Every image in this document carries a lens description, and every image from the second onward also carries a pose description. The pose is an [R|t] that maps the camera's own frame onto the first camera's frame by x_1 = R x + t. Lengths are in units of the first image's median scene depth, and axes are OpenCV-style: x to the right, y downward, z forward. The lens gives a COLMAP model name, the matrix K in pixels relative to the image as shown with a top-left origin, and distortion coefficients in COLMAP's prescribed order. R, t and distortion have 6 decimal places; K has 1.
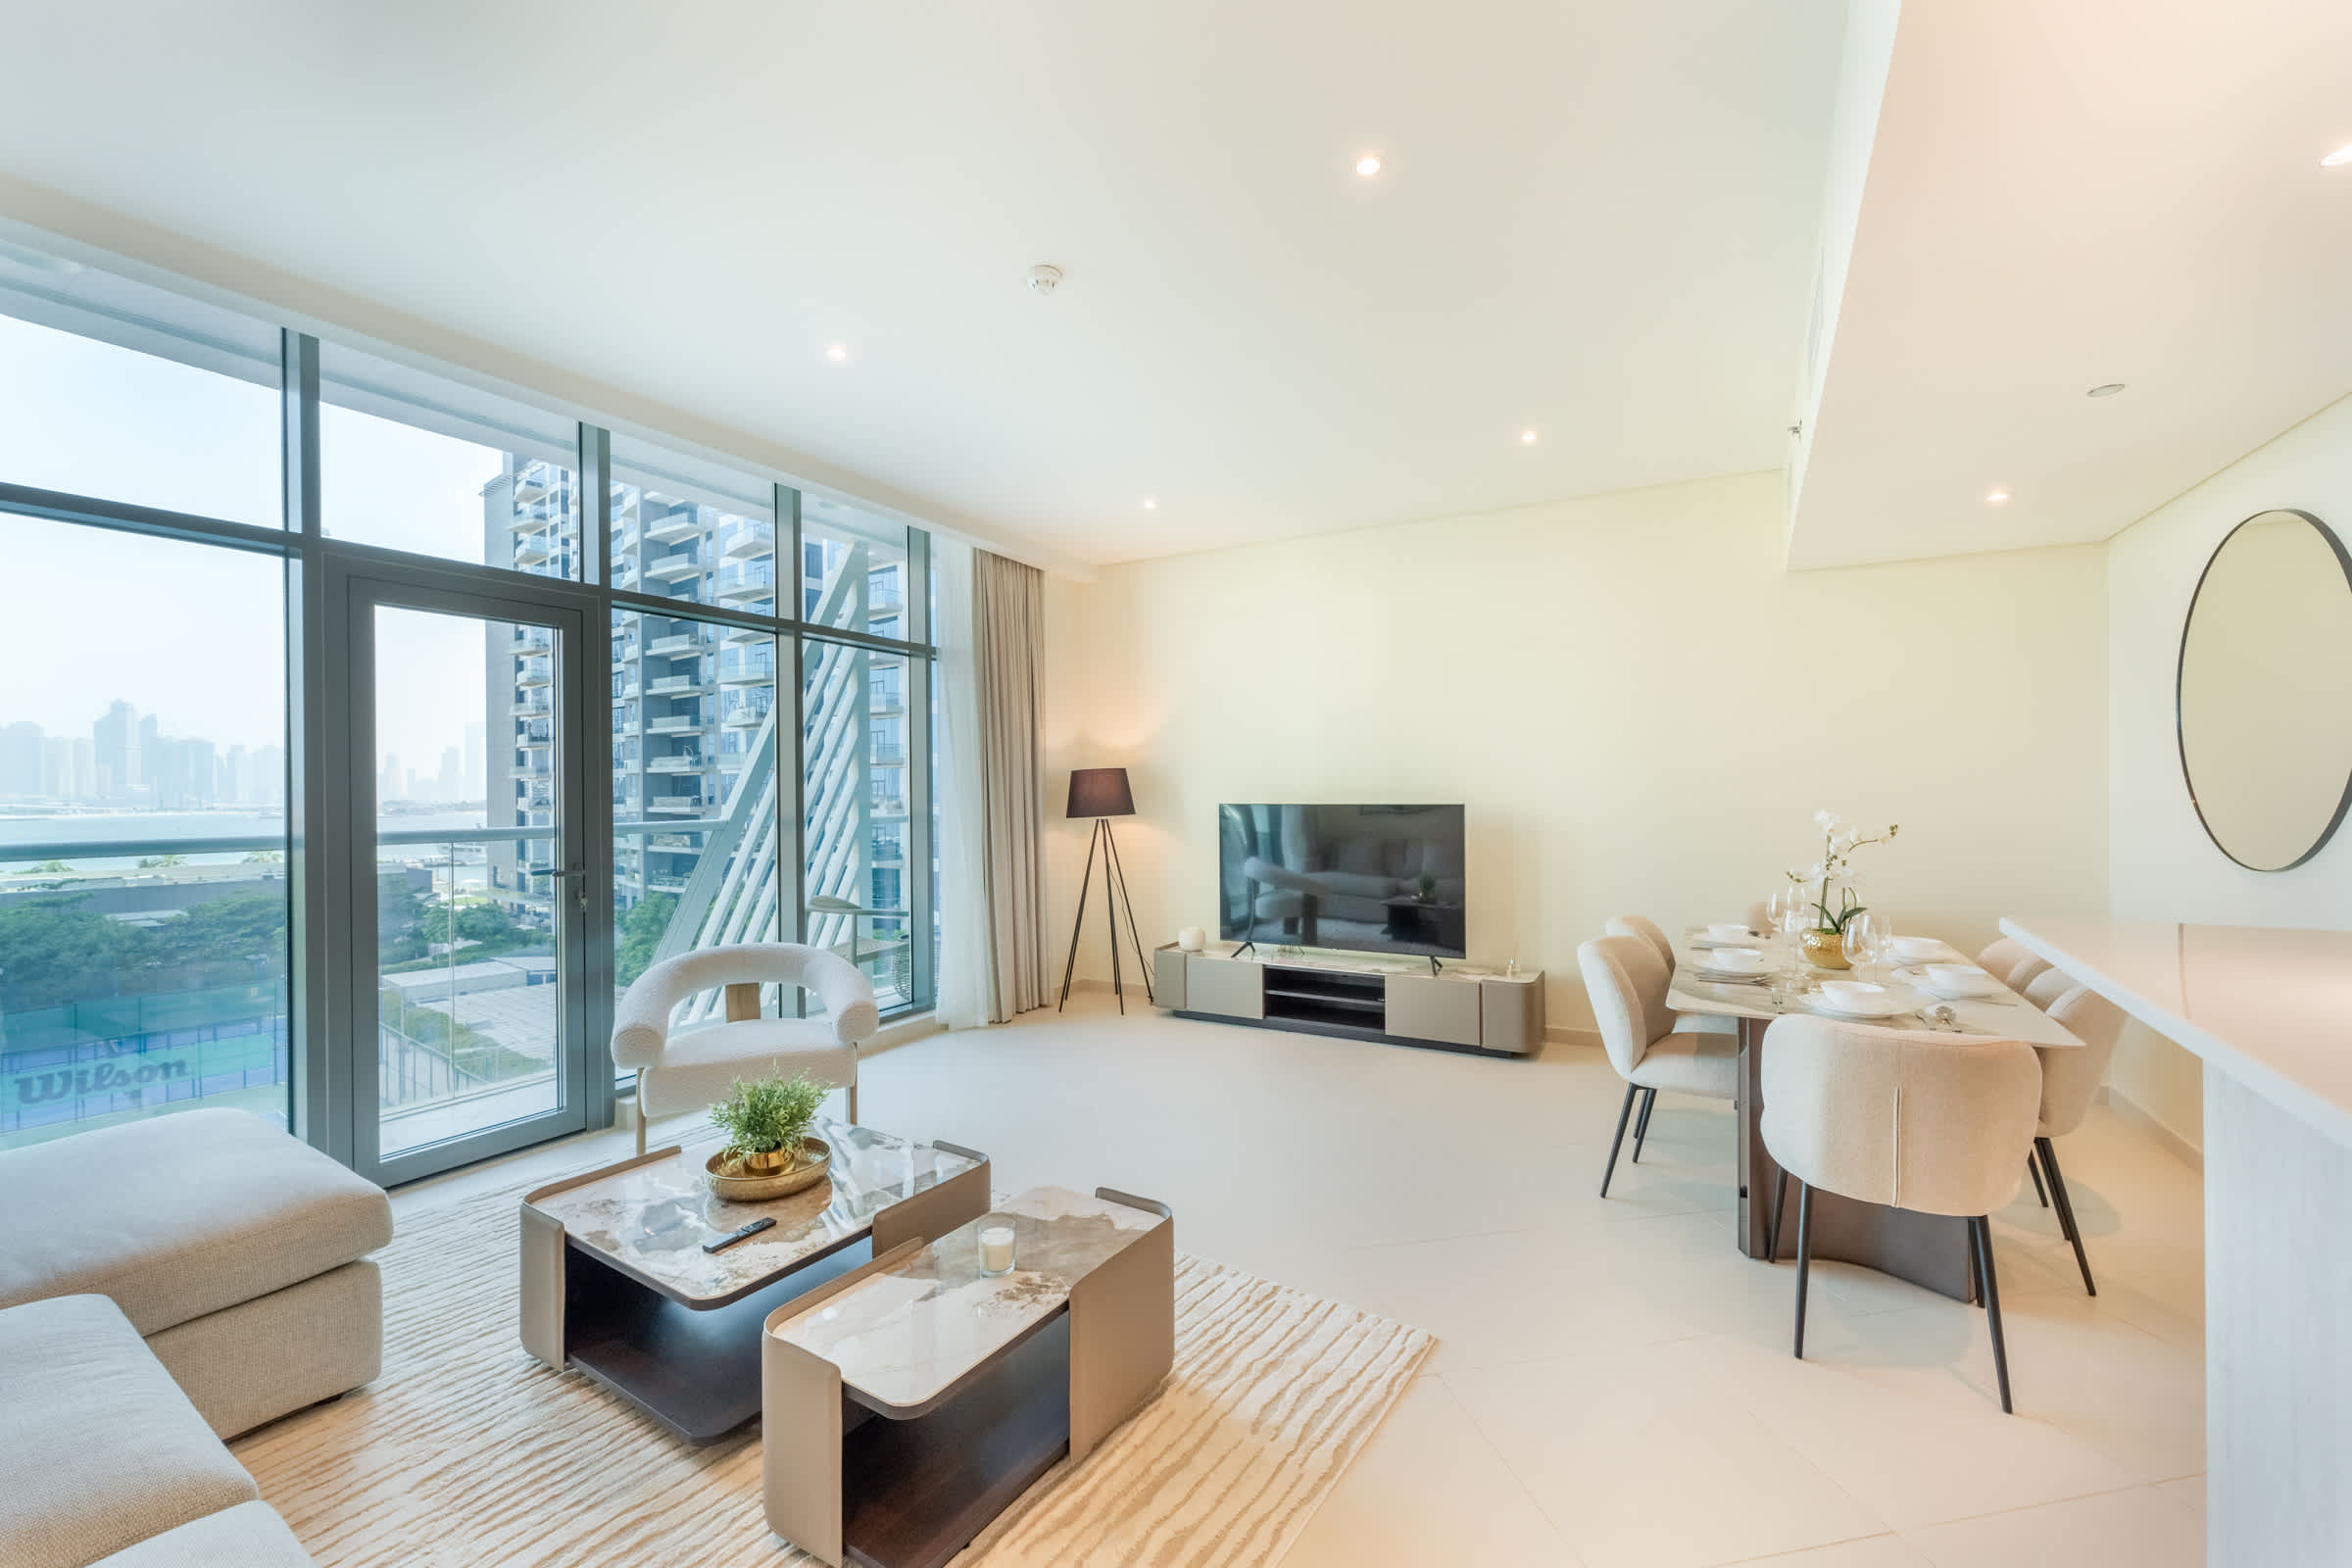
lens RADIAL K [[978.8, 0, 1158.0], [0, 978.8, 790.8], [0, 0, 1]] dist [-0.001703, -0.000218]
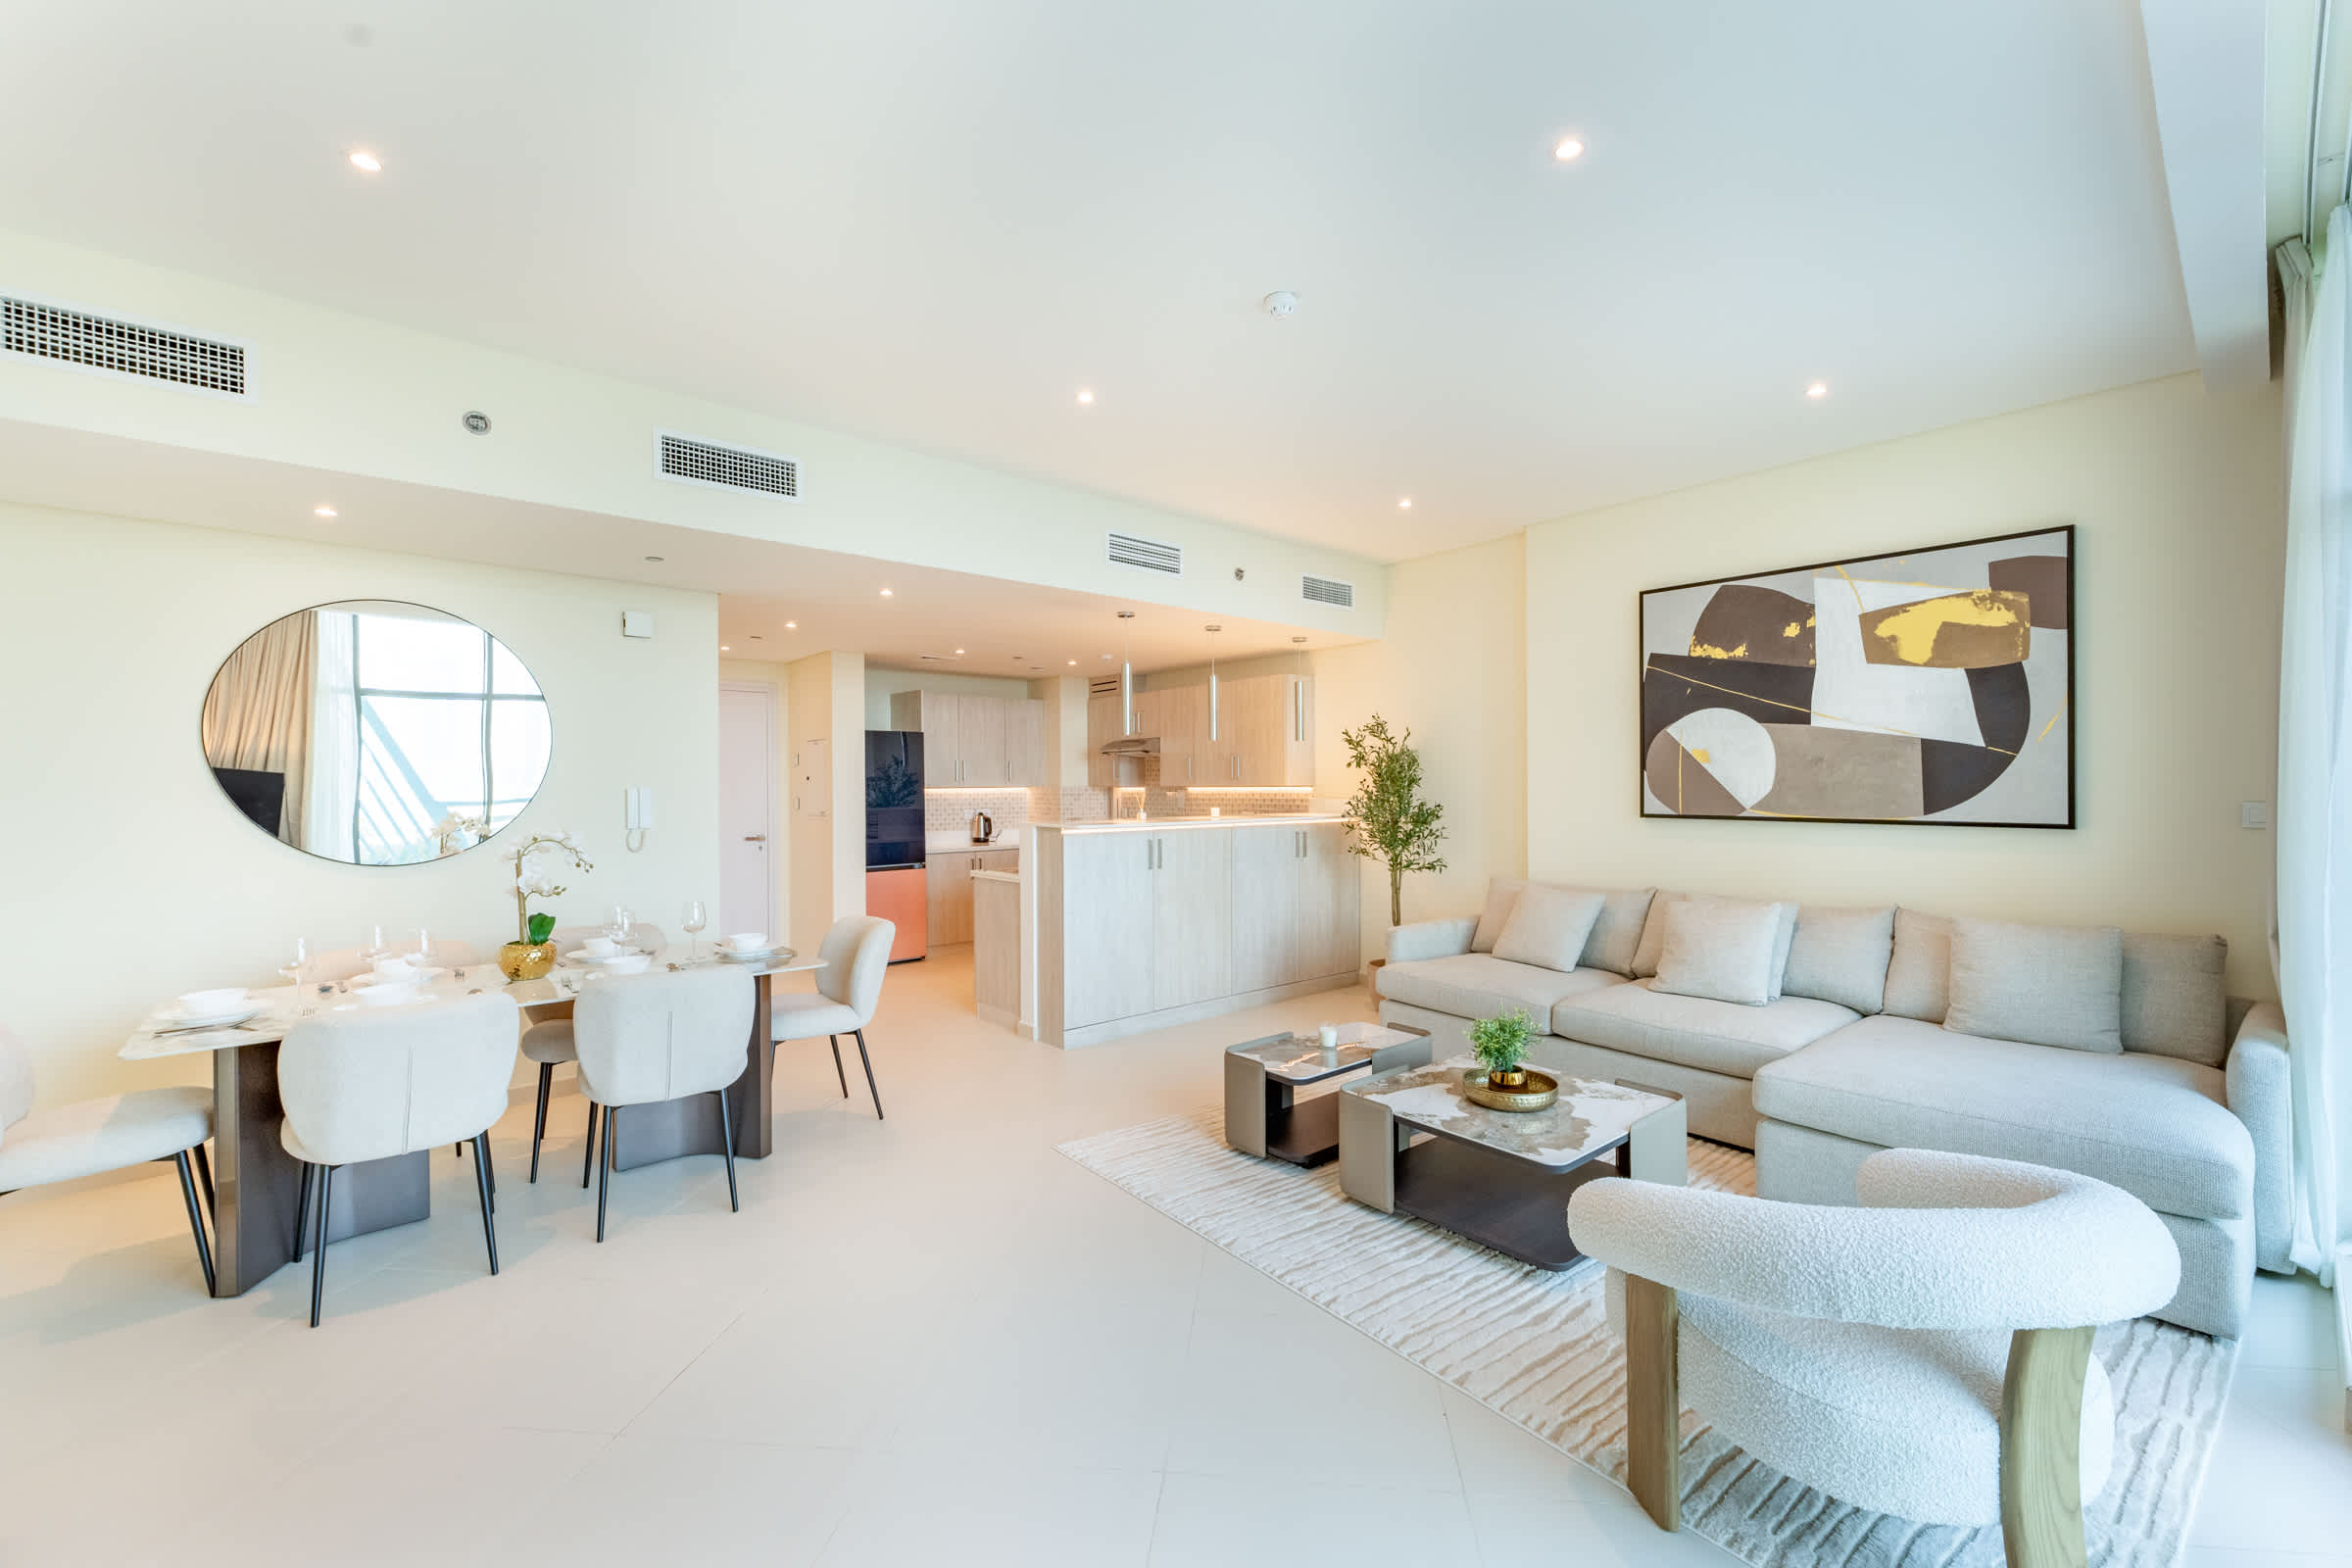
lens RADIAL K [[946.7, 0, 1195.5], [0, 946.7, 784.4], [0, 0, 1]] dist [-0.002103, -0.000010]
pose [[-0.957431, 0.014686, 0.288287, -0.169860], [0.015349, 0.999882, 0.000039, -0.007765], [-0.288253, 0.004463, -0.957544, 1.057915]]
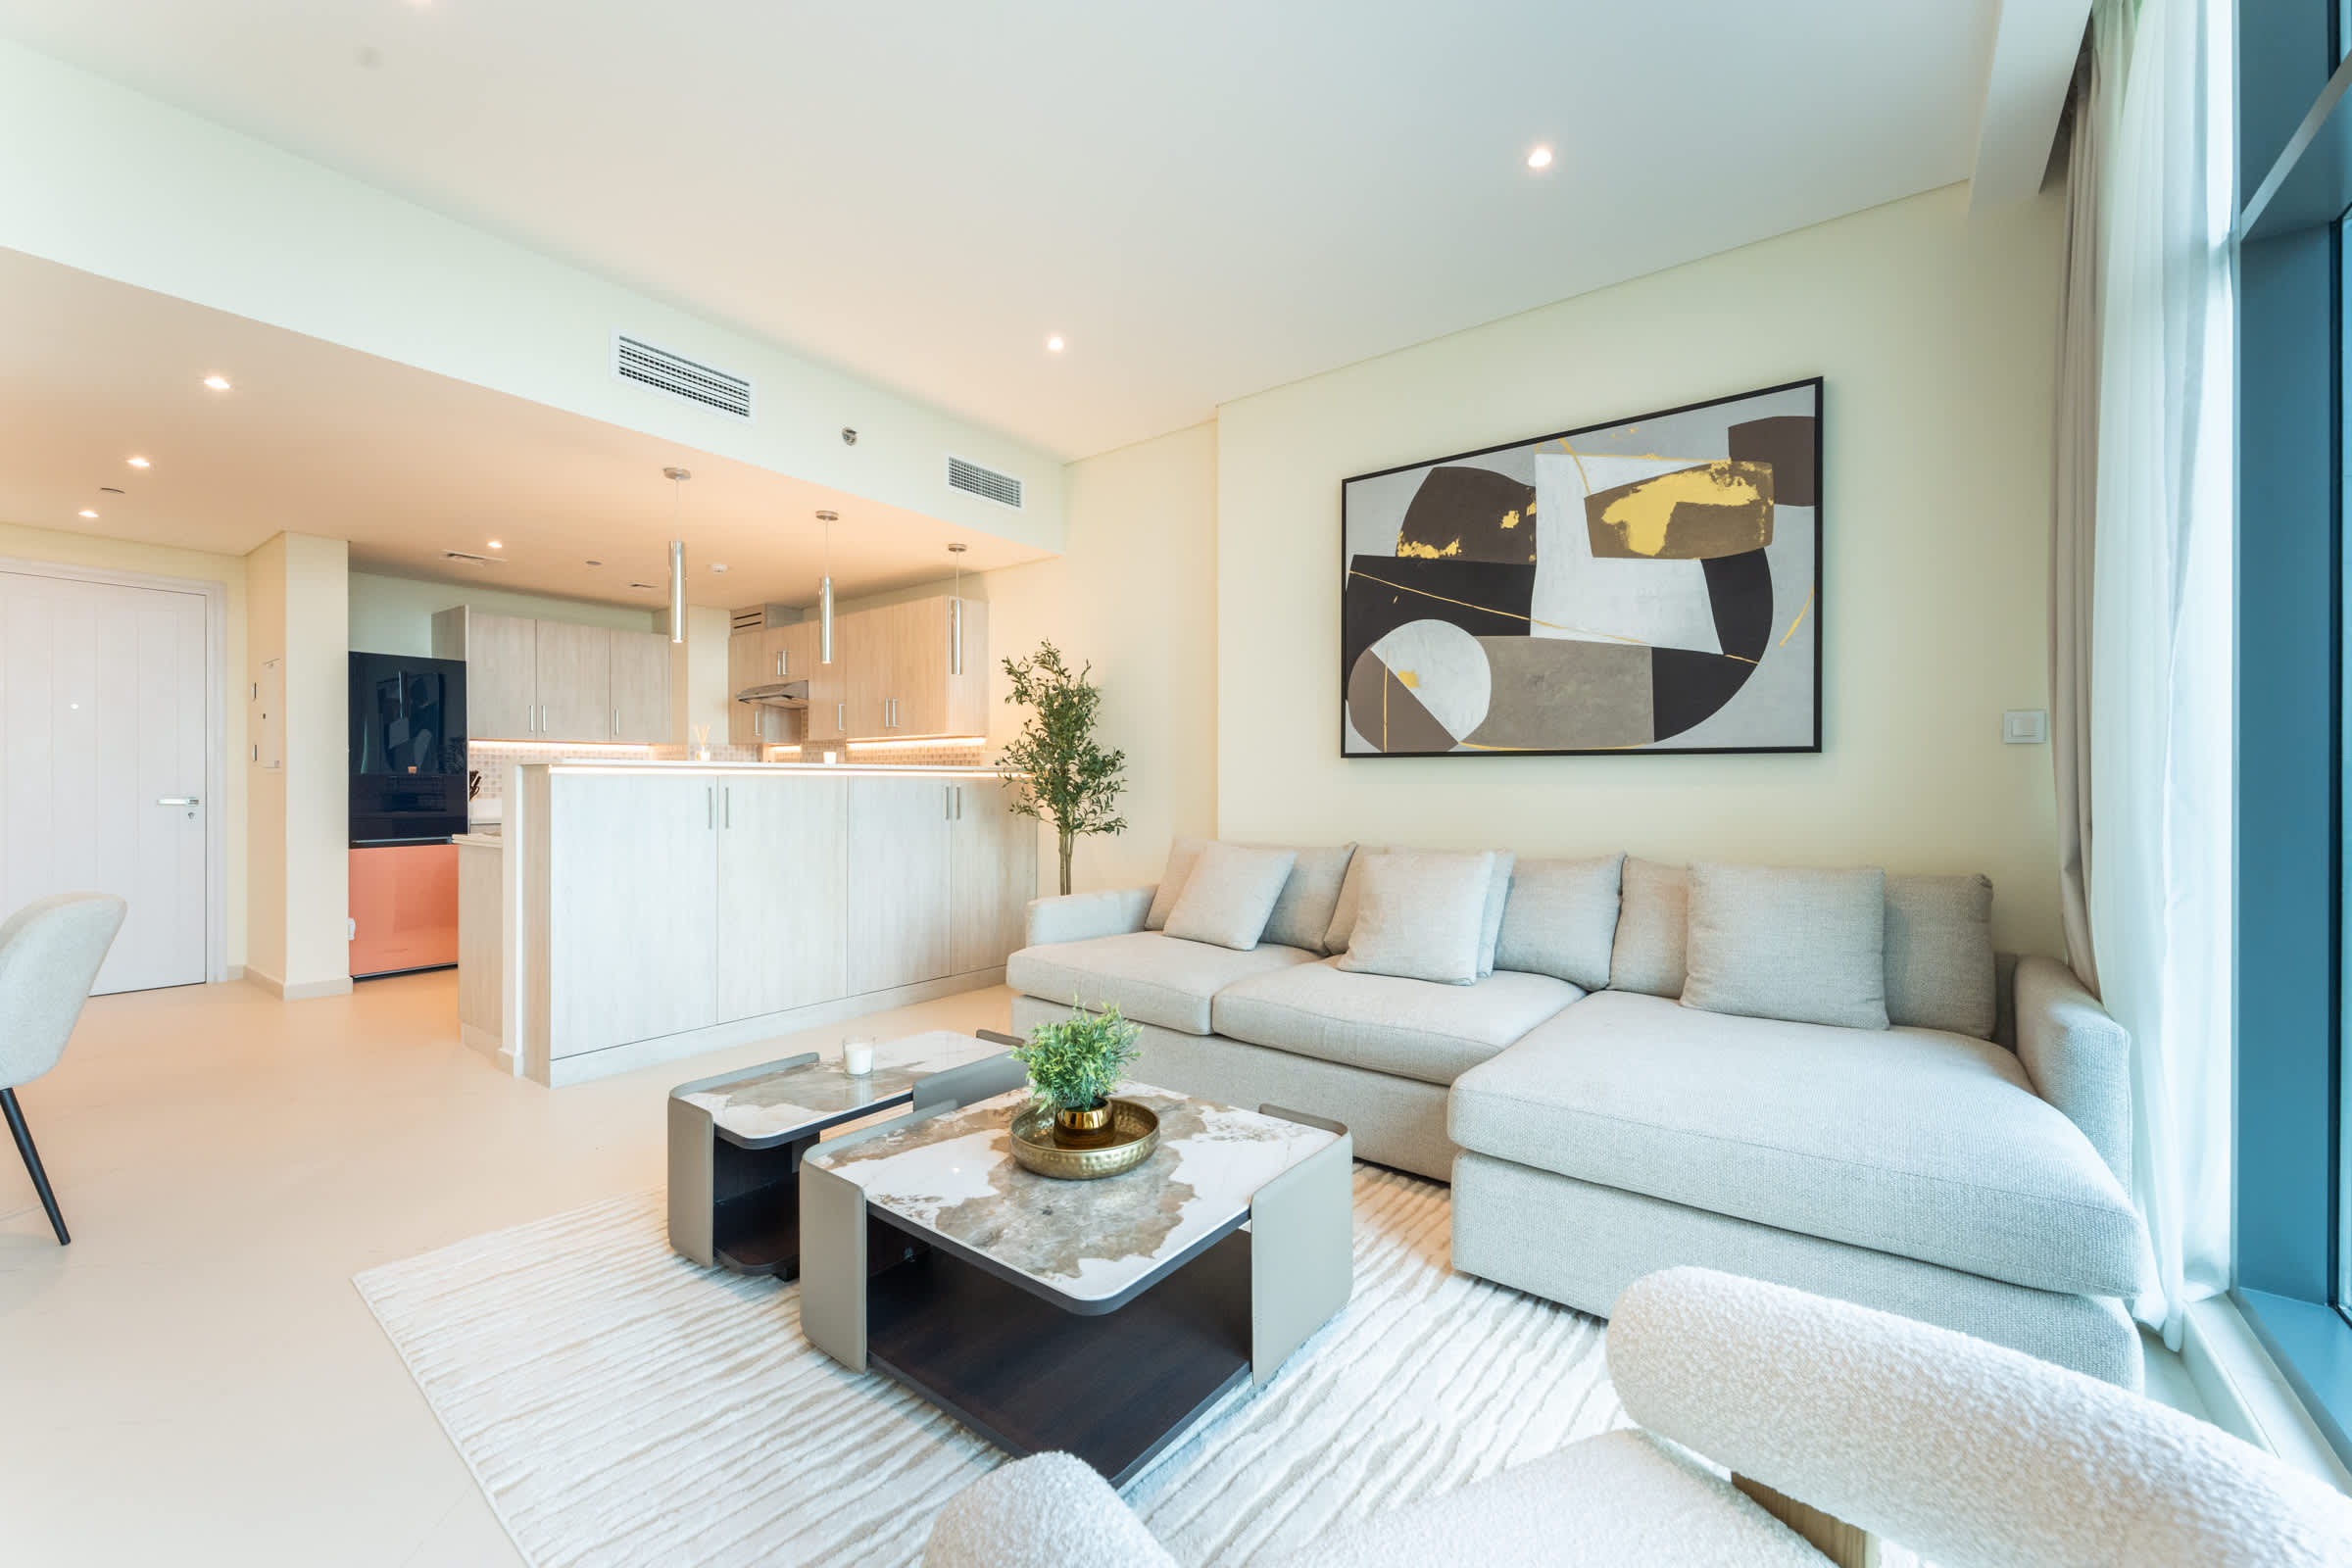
lens RADIAL K [[929.1, 0, 1182.4], [0, 929.1, 784.7], [0, 0, 1]] dist [0.000438, -0.000020]
pose [[-0.997198, 0.007370, 0.074450, -0.246295], [0.007655, 0.999964, 0.003547, 0.047566], [-0.074421, 0.004107, -0.997218, 0.798042]]
